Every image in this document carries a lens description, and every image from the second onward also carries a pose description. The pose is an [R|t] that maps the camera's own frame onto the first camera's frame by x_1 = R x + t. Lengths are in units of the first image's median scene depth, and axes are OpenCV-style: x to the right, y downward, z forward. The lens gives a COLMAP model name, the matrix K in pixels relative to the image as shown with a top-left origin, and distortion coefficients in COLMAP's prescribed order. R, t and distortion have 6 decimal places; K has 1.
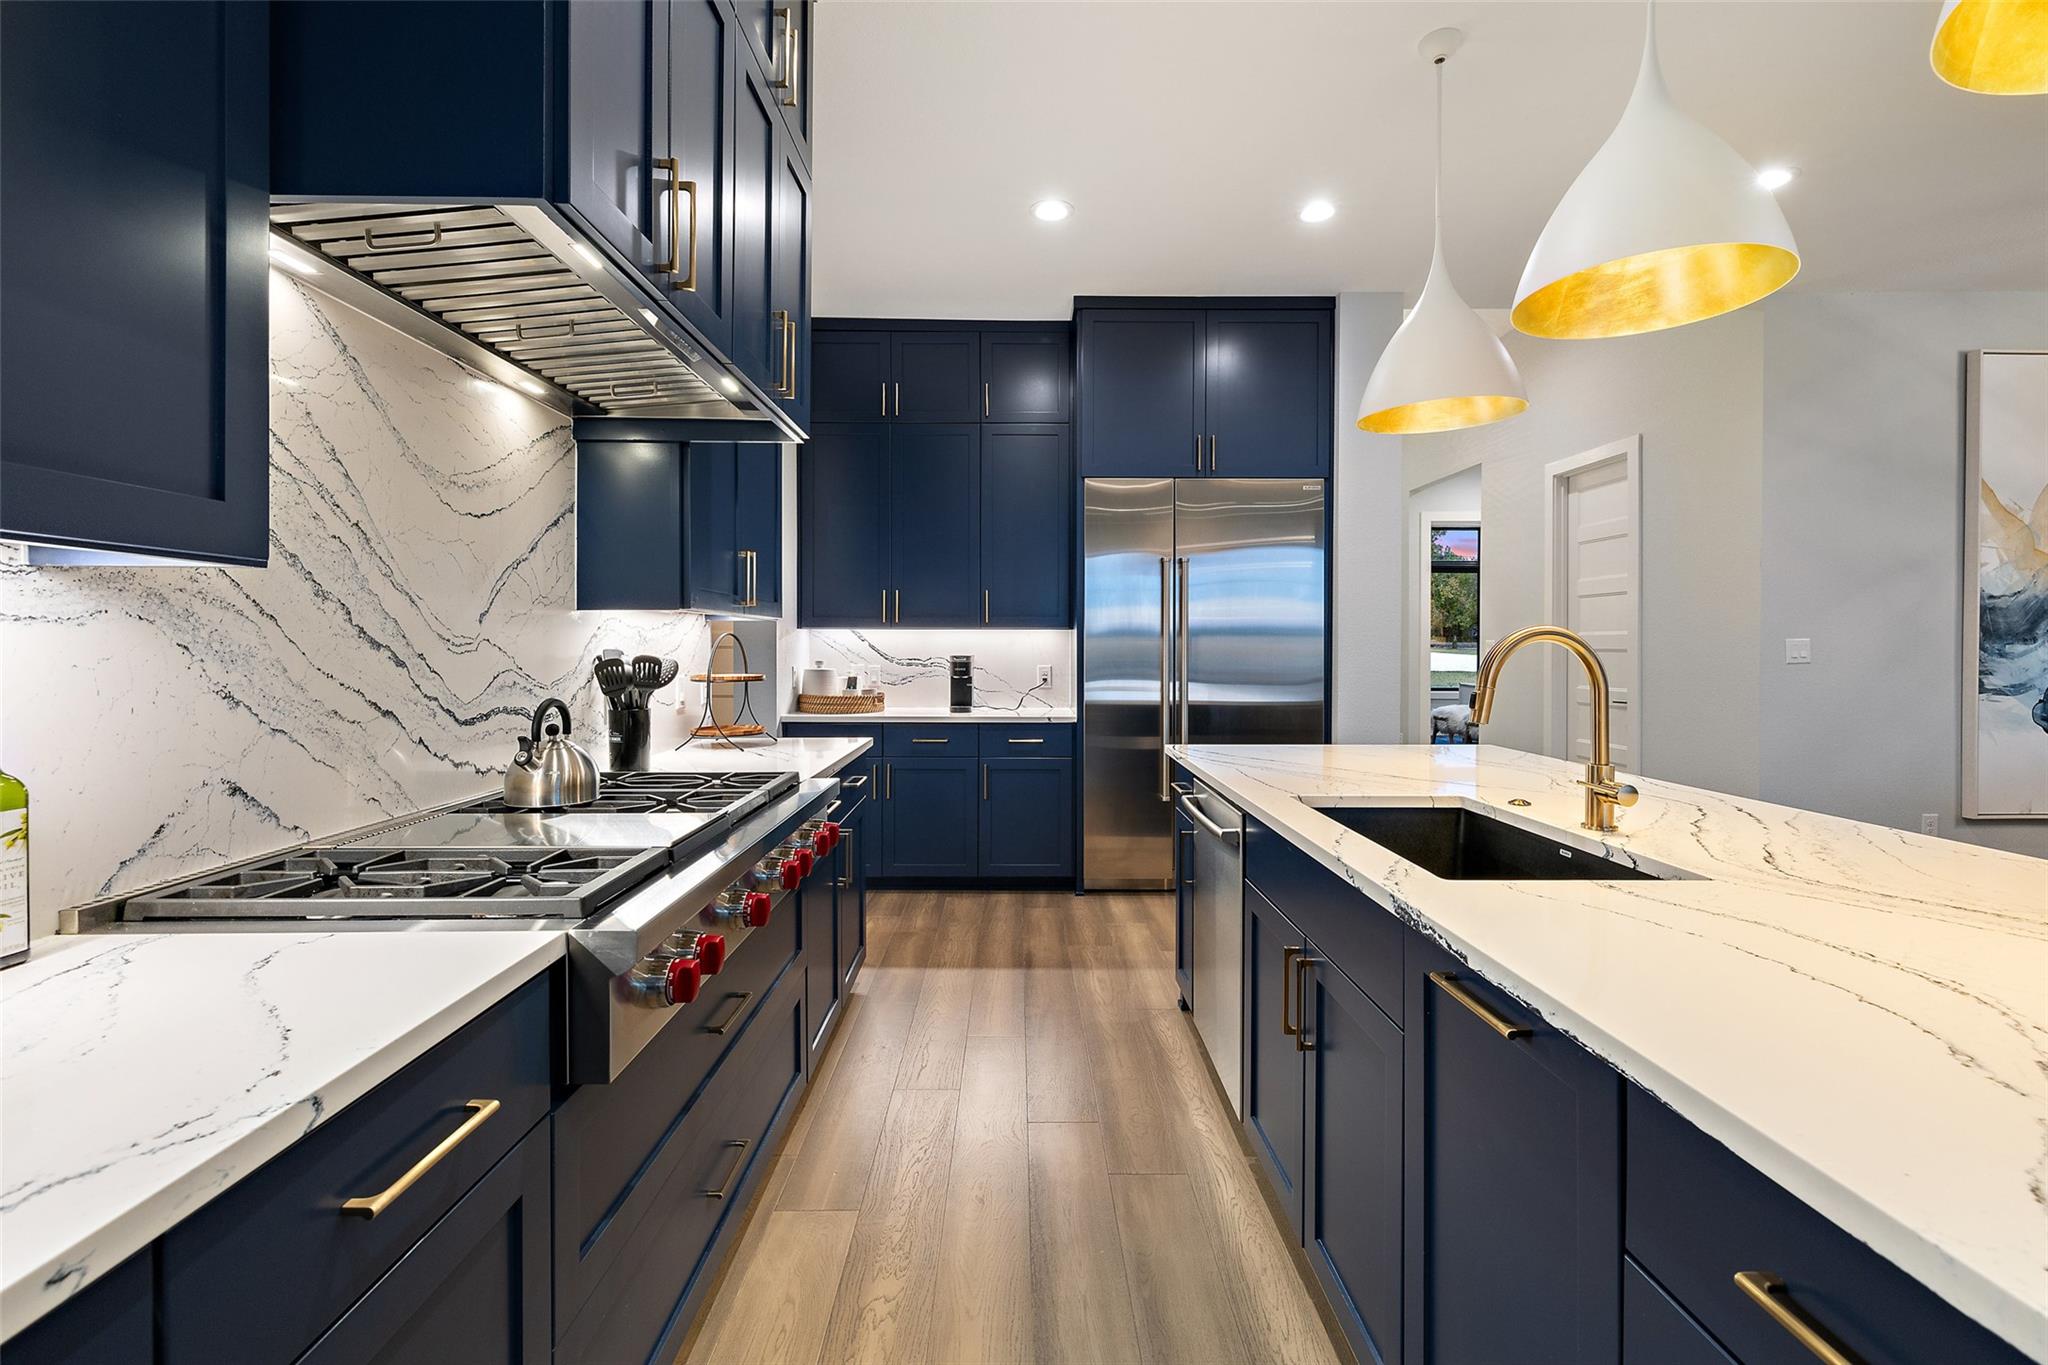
lens RADIAL K [[864.9, 0, 1028.4], [0, 864.9, 656.6], [0, 0, 1]] dist [-0.000048, 0.000717]
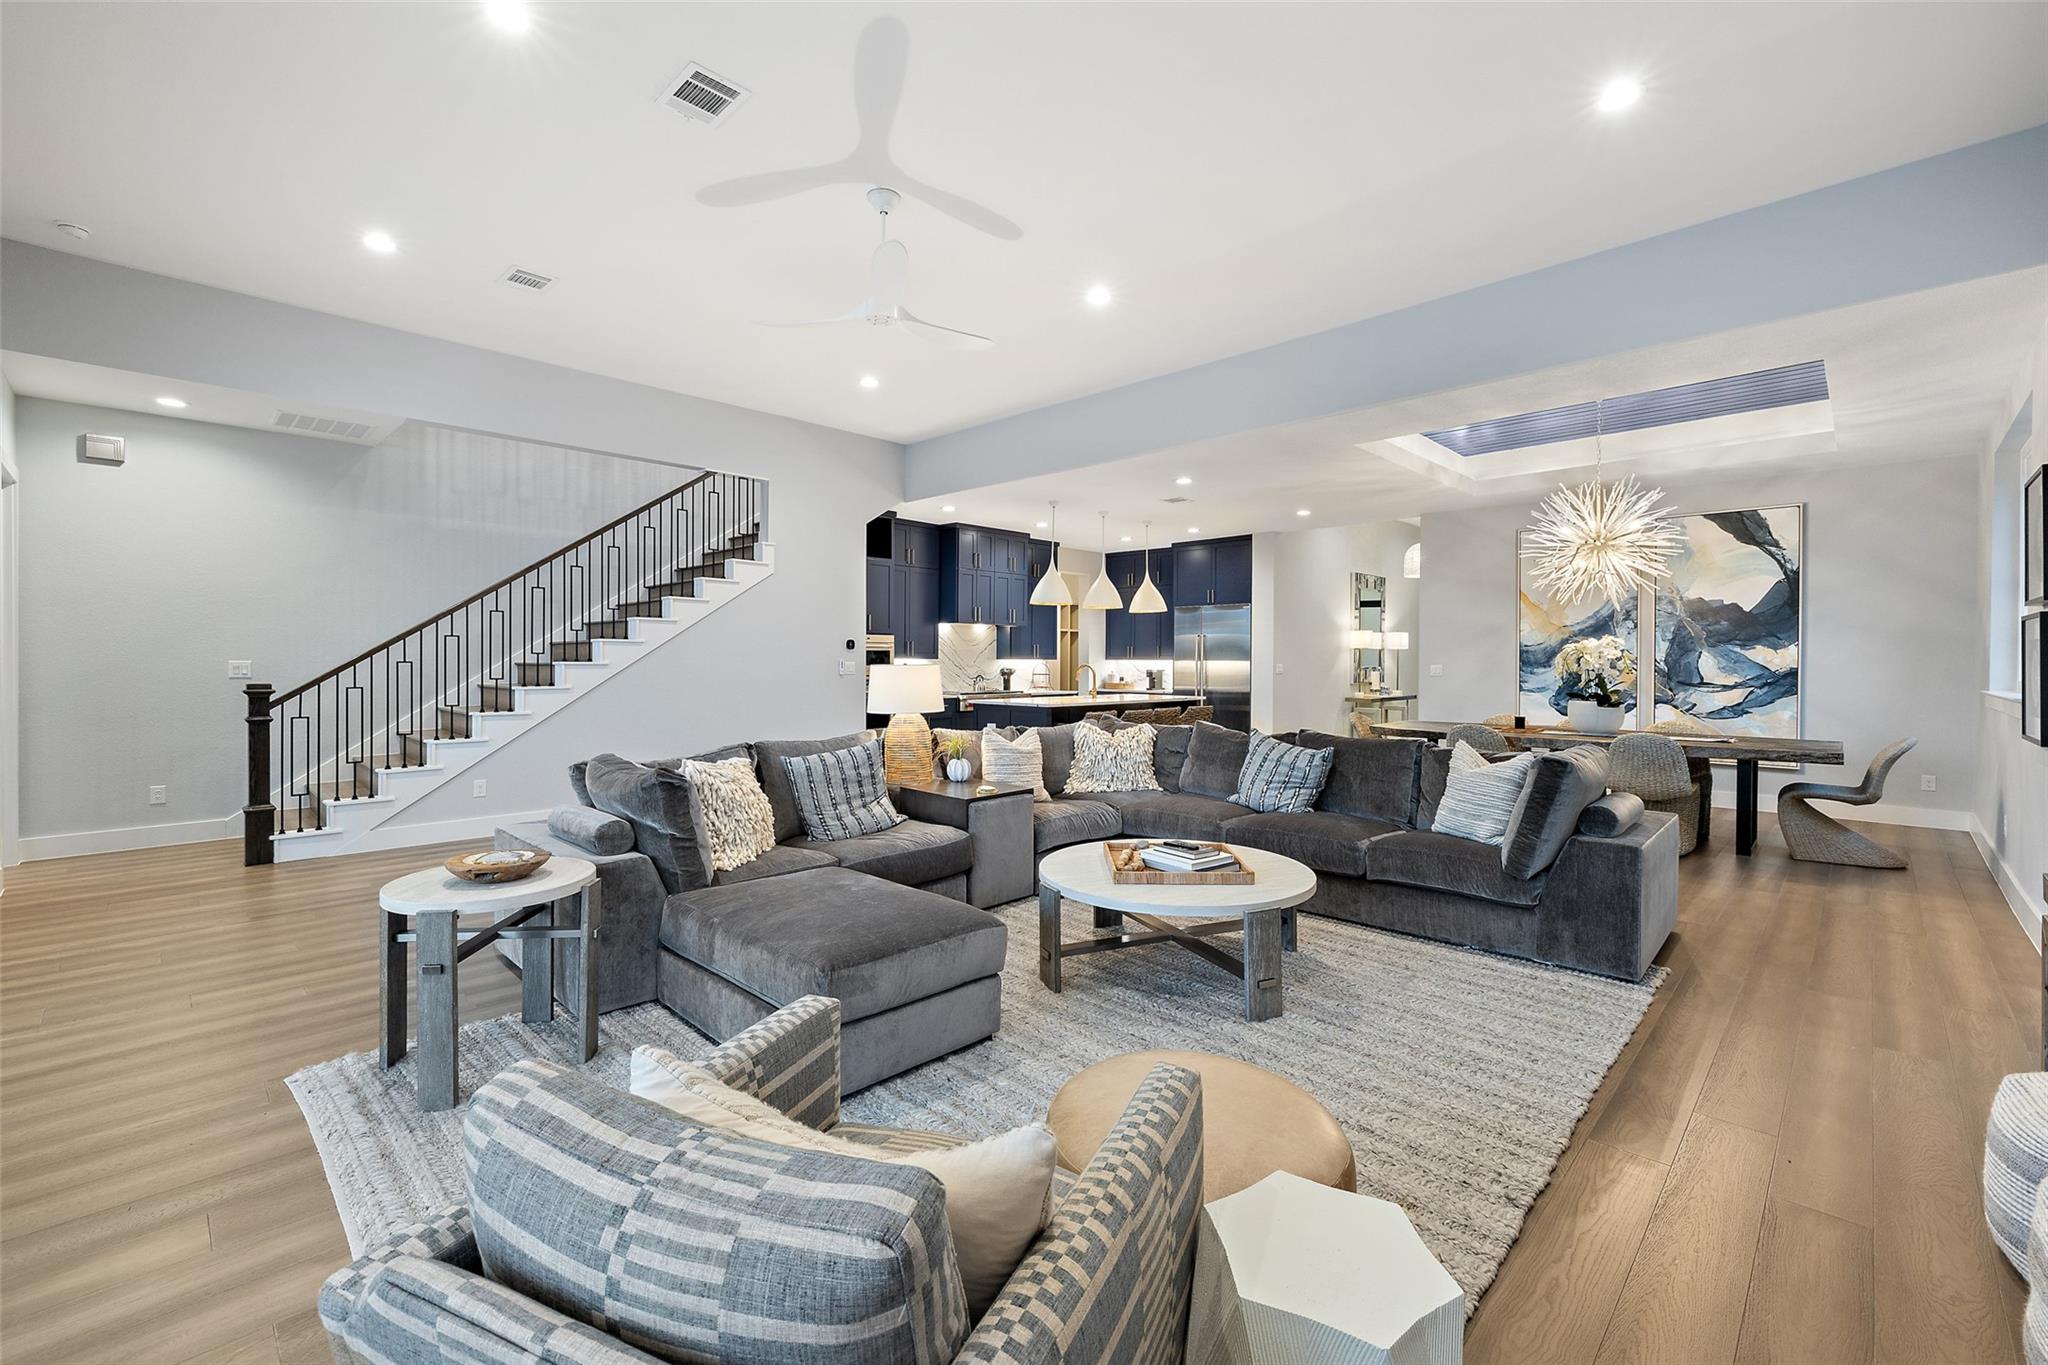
lens RADIAL K [[864.9, 0, 1014.8], [0, 864.9, 665.7], [0, 0, 1]] dist [-0.000048, 0.000717]
pose [[0.698140, 0.003676, -0.715952, 1.748841], [-0.012937, 0.999888, -0.007481, 0.011255], [0.715844, 0.014485, 0.698110, -1.359250]]
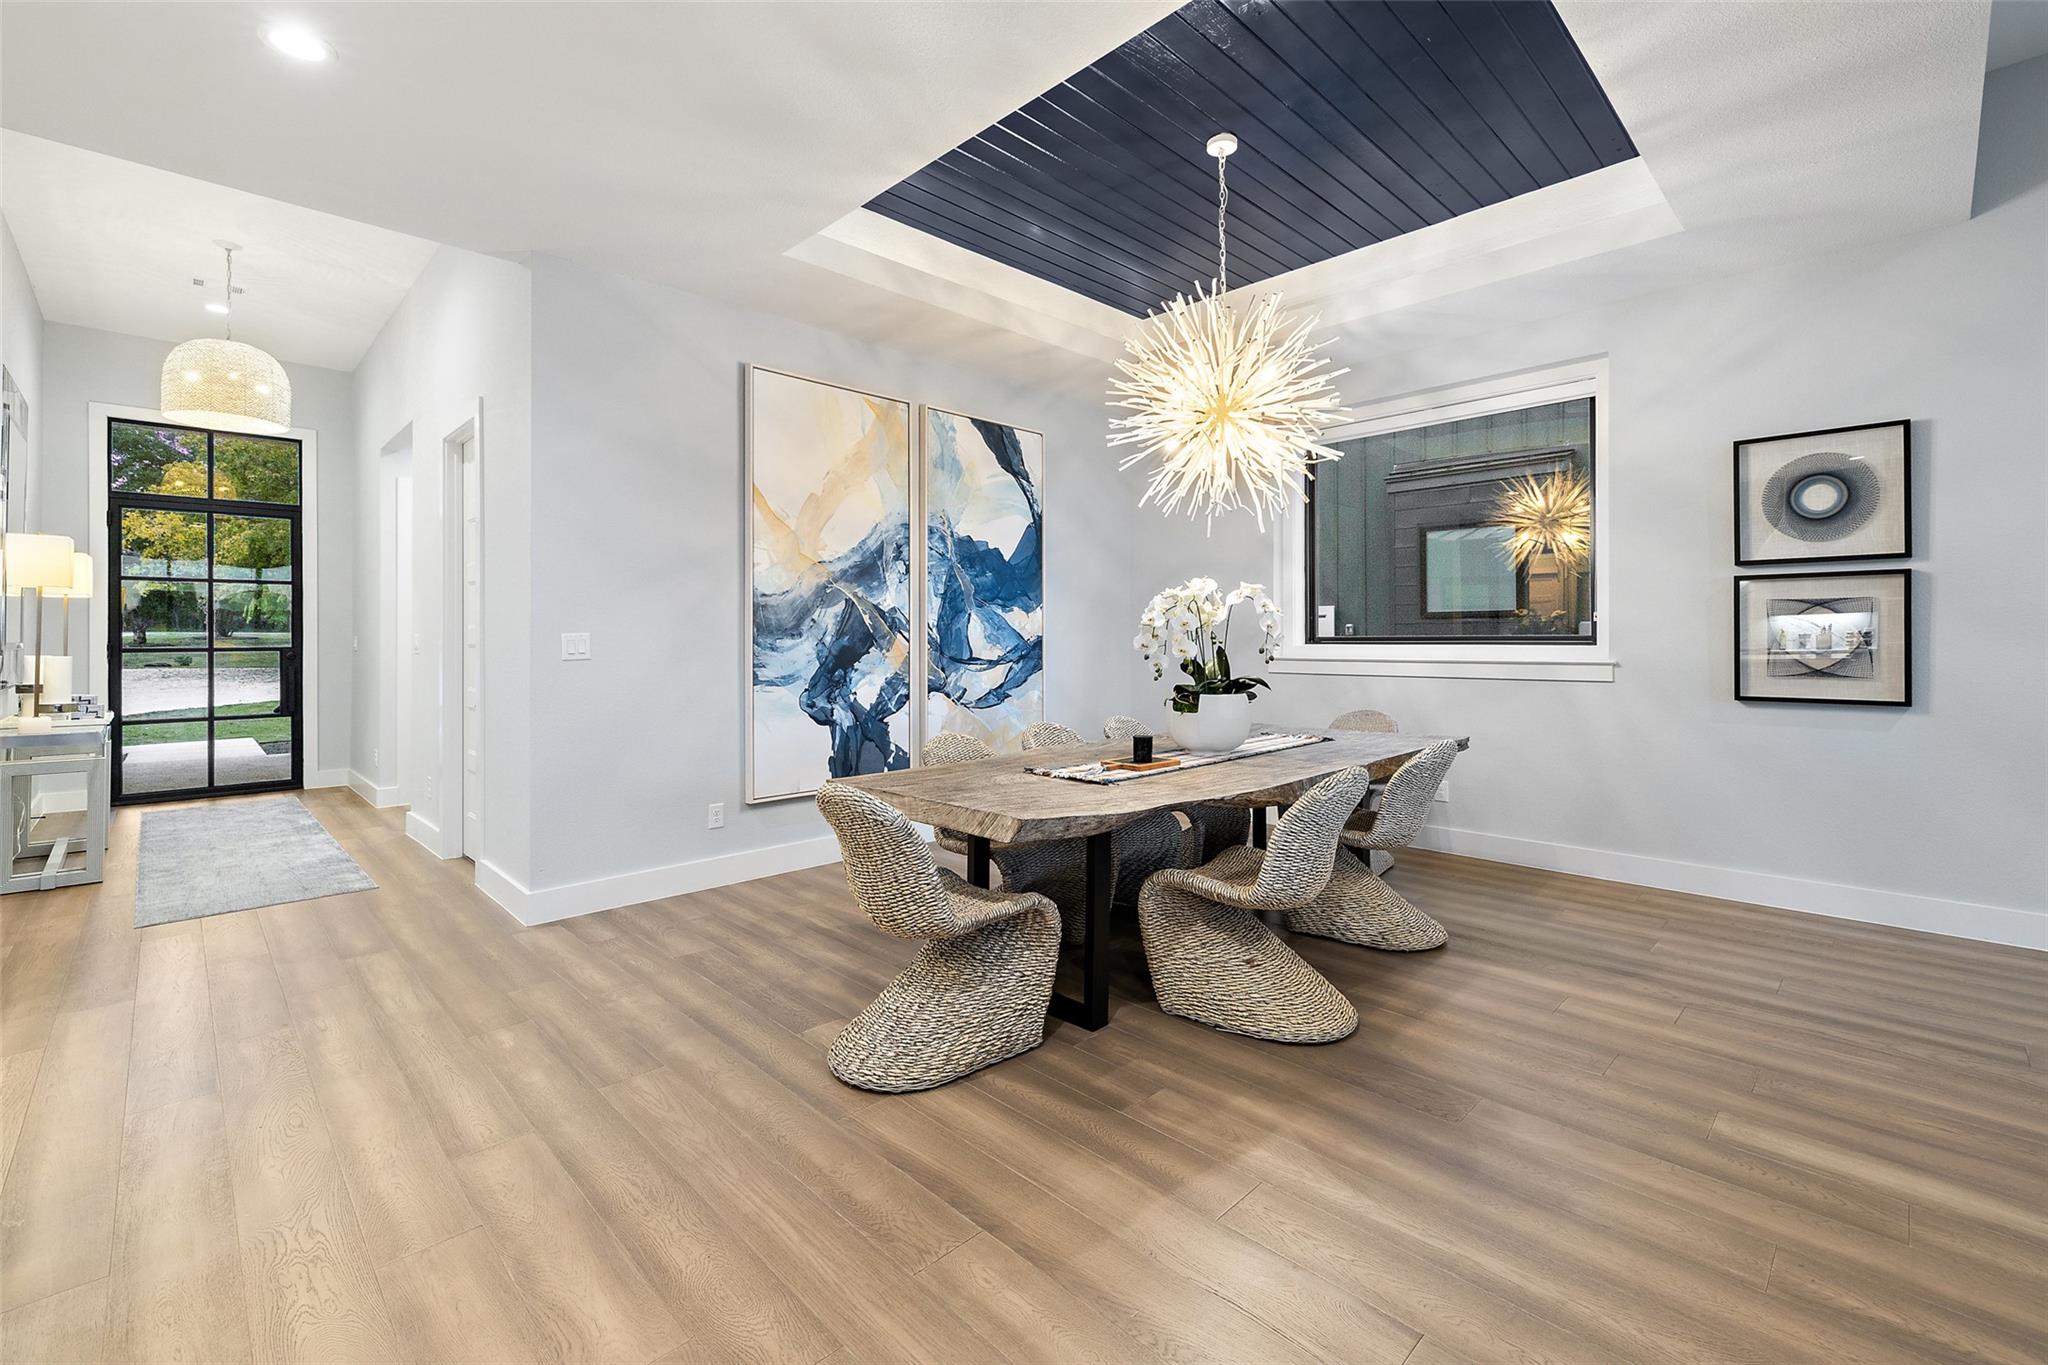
lens RADIAL K [[864.9, 0, 1028.0], [0, 864.9, 640.9], [0, 0, 1]] dist [-0.000048, 0.000717]
pose [[0.719905, -0.003153, 0.694066, 0.604858], [0.011462, 0.999907, -0.007346, -0.000204], [-0.693978, 0.013244, 0.719874, 0.002725]]
